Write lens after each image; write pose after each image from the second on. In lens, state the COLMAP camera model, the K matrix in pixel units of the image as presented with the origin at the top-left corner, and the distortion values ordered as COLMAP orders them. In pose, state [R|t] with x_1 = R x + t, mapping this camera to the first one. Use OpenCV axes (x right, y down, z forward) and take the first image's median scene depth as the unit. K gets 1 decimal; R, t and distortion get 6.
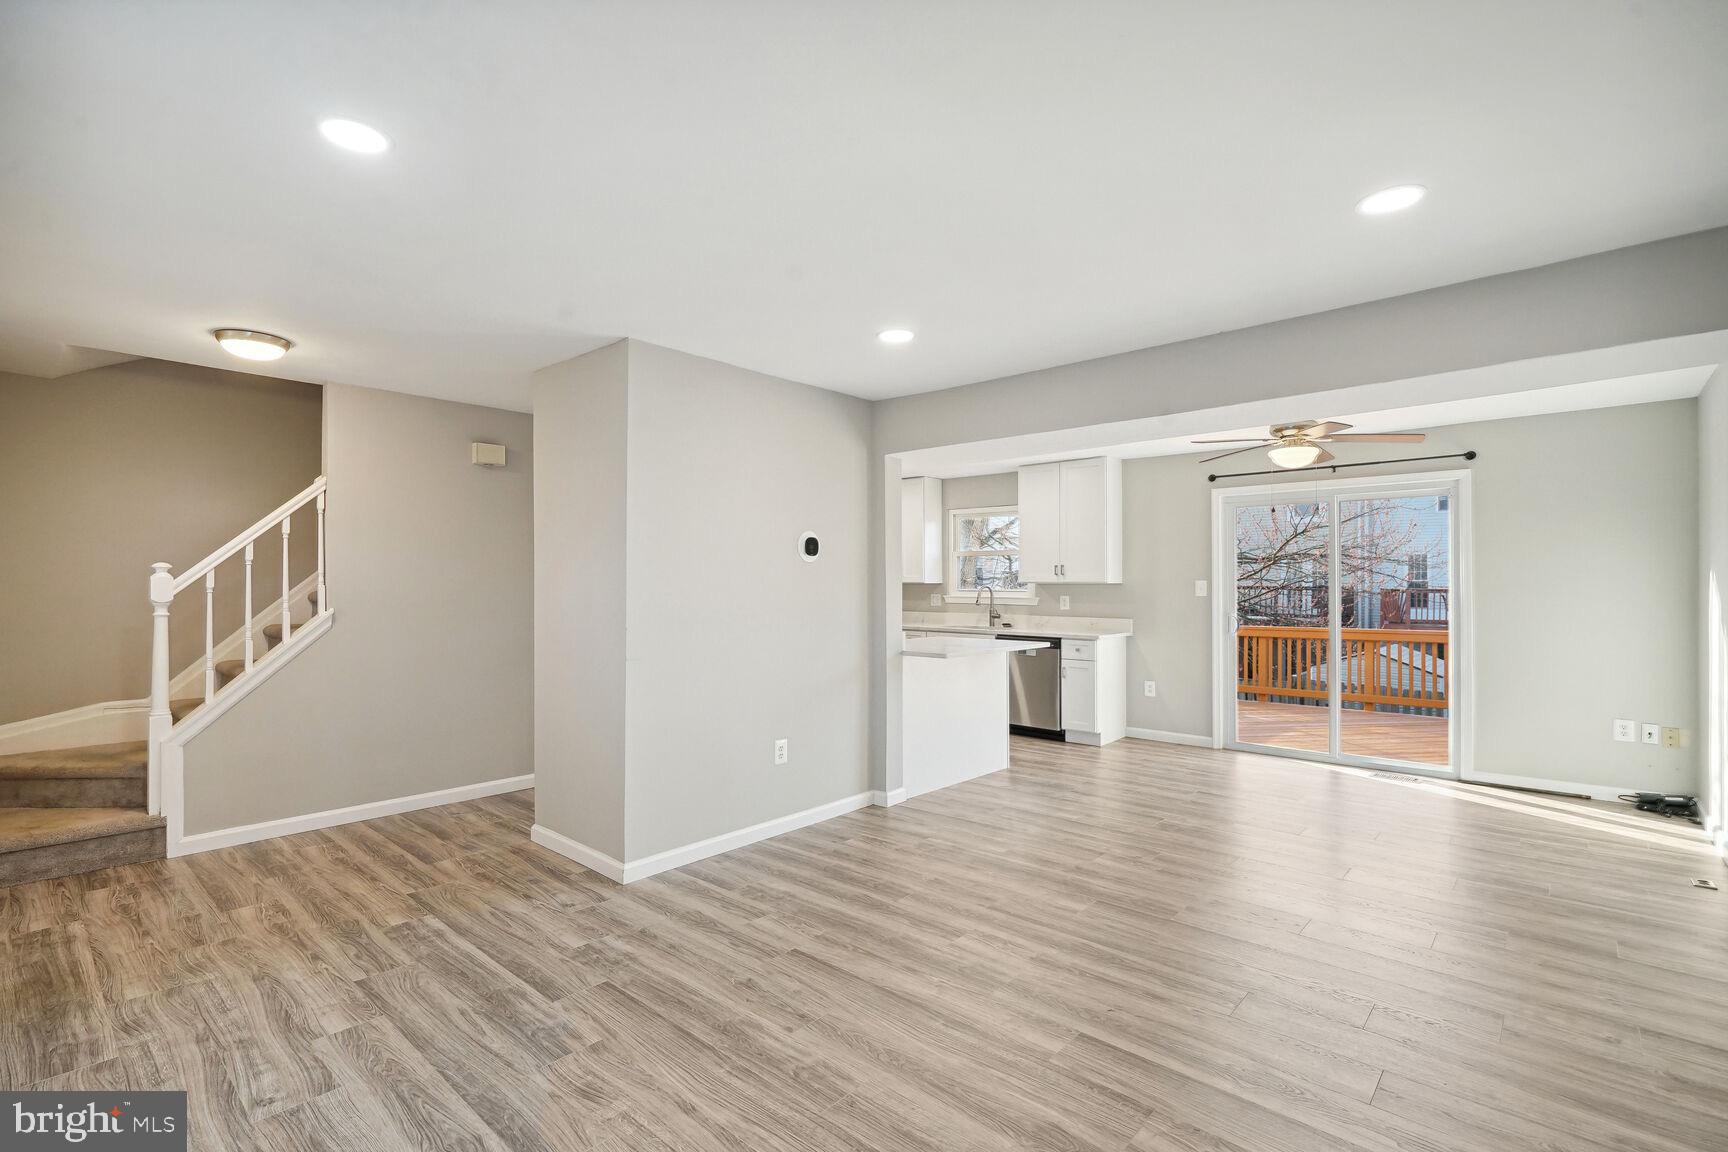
lens RADIAL K [[790.6, 0, 821.4], [0, 790.6, 577.3], [0, 0, 1]] dist [-0.000820, 0.000202]
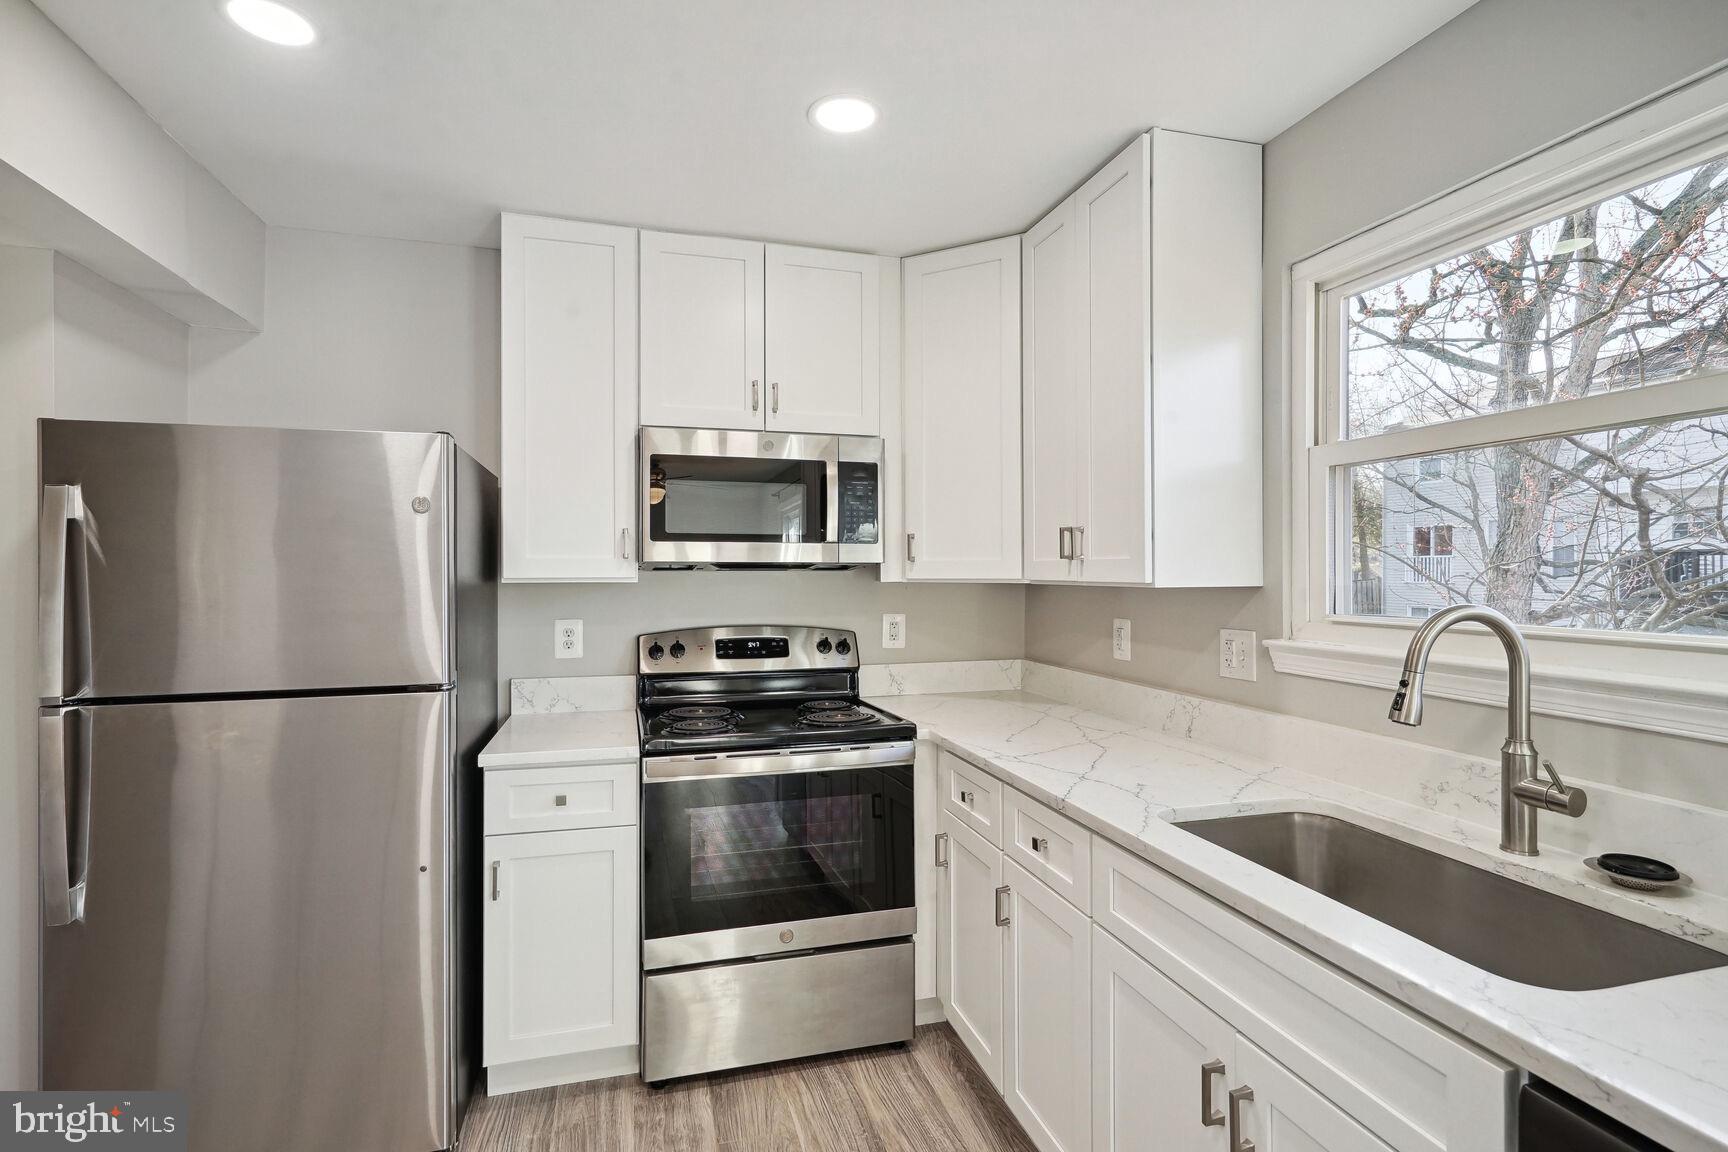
lens RADIAL K [[790.6, 0, 821.4], [0, 790.6, 577.3], [0, 0, 1]] dist [-0.000820, 0.000202]
pose [[0.845938, 0.001384, -0.533280, 0.357997], [0.004453, 0.999943, 0.009658, 0.002734], [0.533263, -0.010545, 0.845884, 1.549359]]
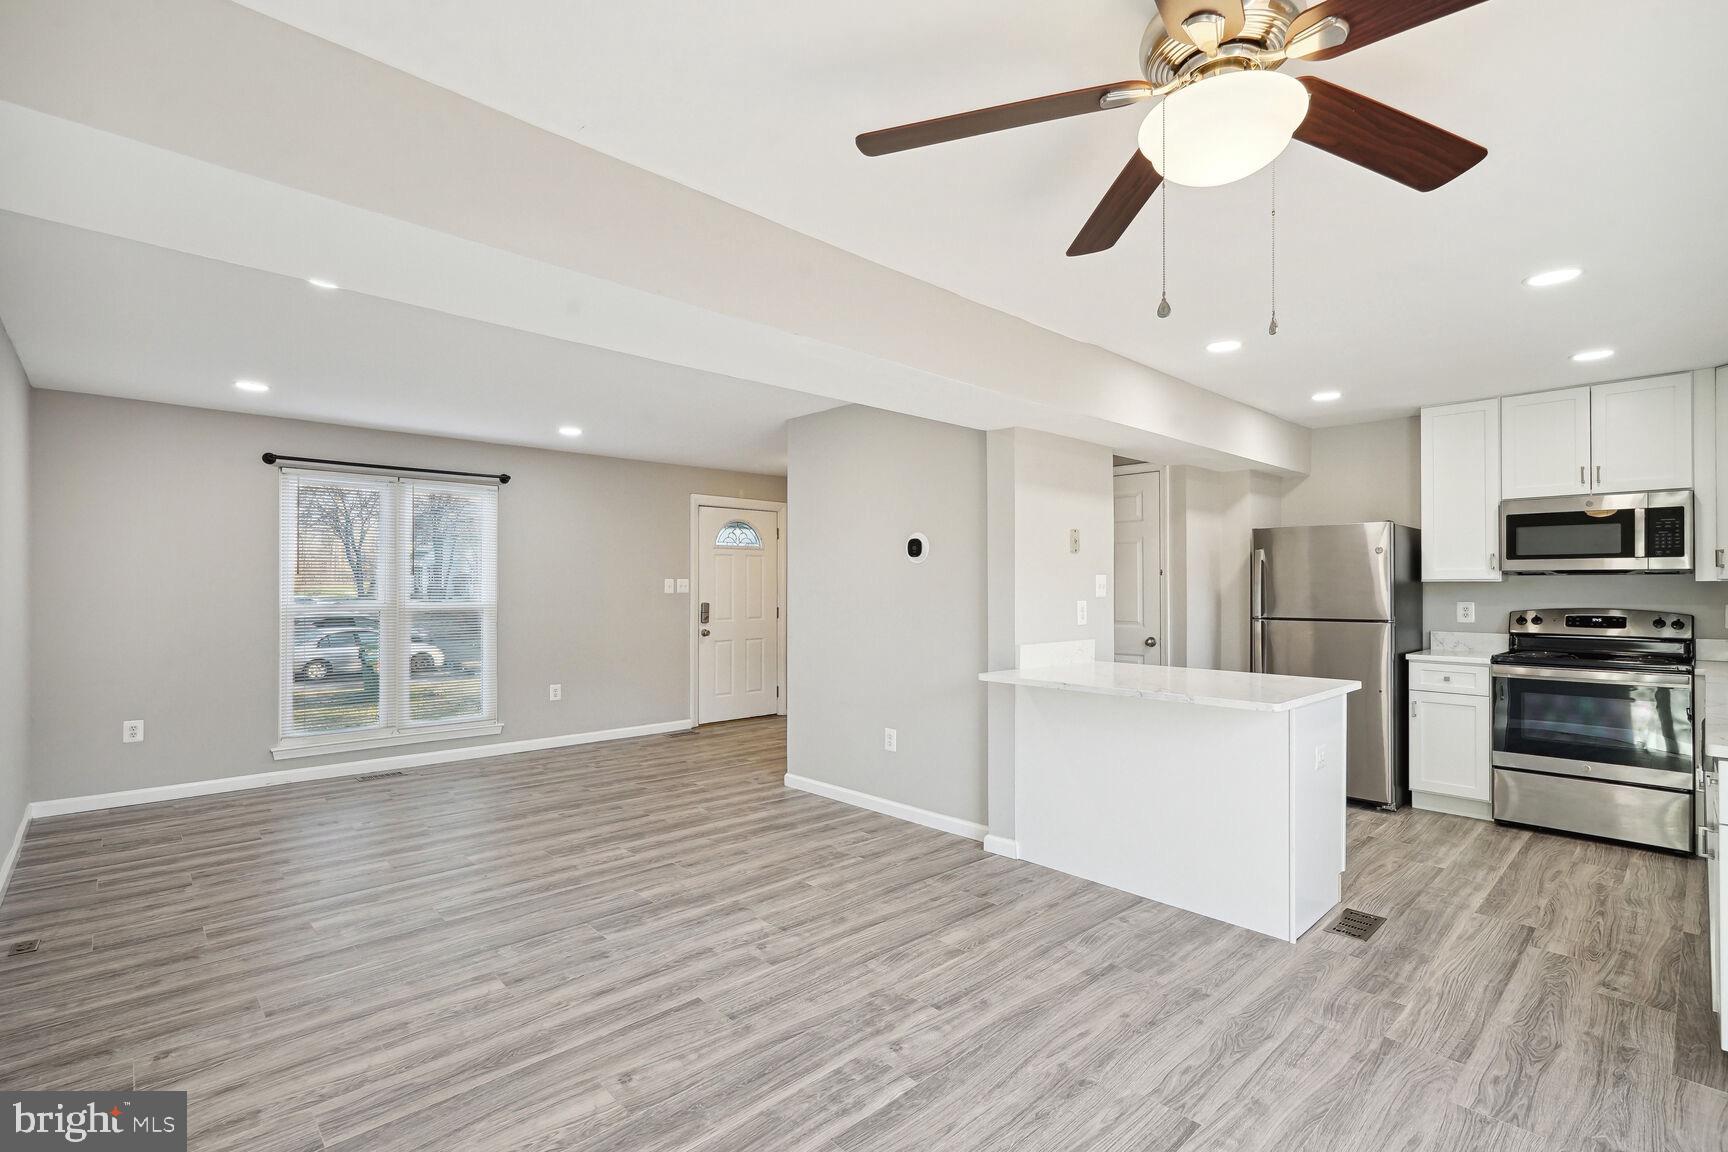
lens RADIAL K [[795.3, 0, 873.6], [0, 795.3, 581.3], [0, 0, 1]] dist [0.000699, 0.001184]
pose [[-0.041659, -0.003565, -0.999126, 1.127562], [0.008089, 0.999960, -0.003906, 0.008927], [0.999099, -0.008245, -0.041628, 1.111974]]
